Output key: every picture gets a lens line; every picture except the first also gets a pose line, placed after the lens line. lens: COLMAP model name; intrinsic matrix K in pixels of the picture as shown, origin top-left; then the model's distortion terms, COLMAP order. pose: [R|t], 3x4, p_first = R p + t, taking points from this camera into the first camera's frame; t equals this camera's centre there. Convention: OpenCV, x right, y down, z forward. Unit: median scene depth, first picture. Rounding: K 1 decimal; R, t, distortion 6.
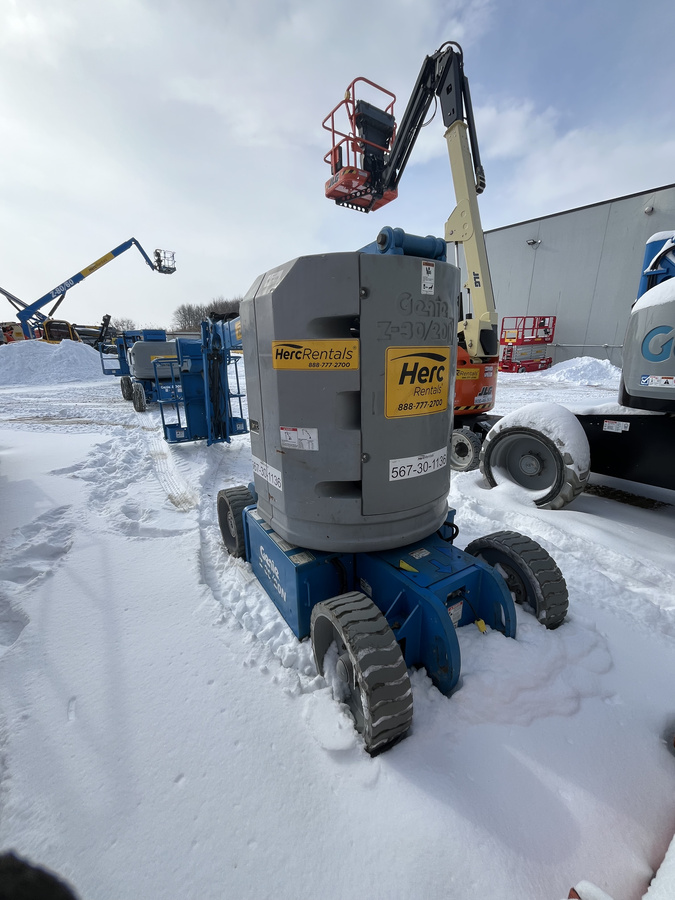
lens RADIAL K [[361.7, 0, 336.0], [0, 361.7, 450.2], [0, 0, 1]] dist [-0.006785, 0.000060]
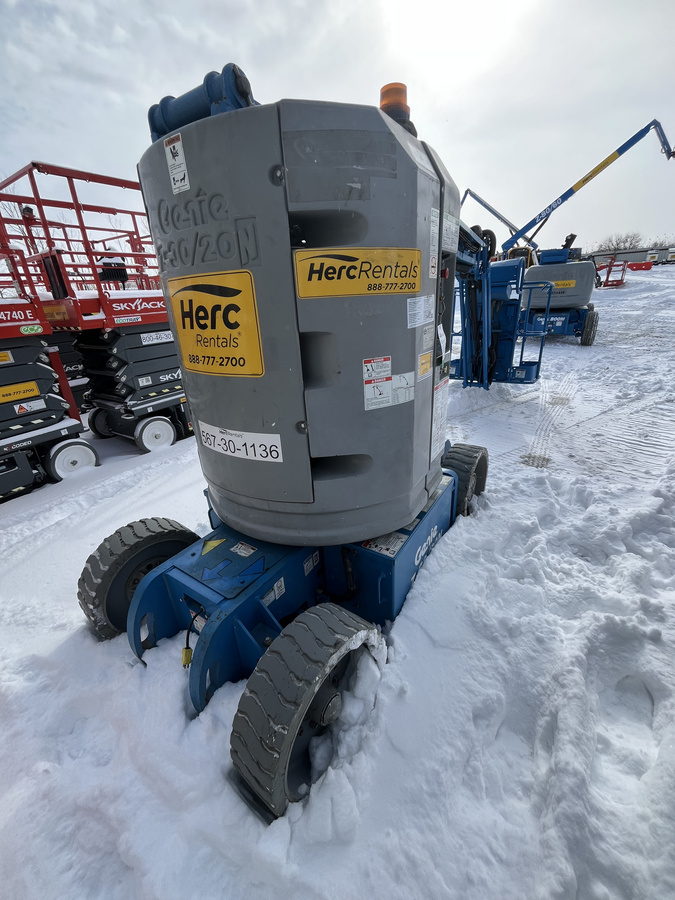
lens RADIAL K [[361.7, 0, 336.5], [0, 361.7, 451.0], [0, 0, 1]] dist [-0.006785, 0.000060]
pose [[0.406014, 0.354414, -0.842344, 0.998066], [-0.193549, 0.934175, 0.299760, -0.217313], [0.893136, 0.041329, 0.447884, 0.887866]]
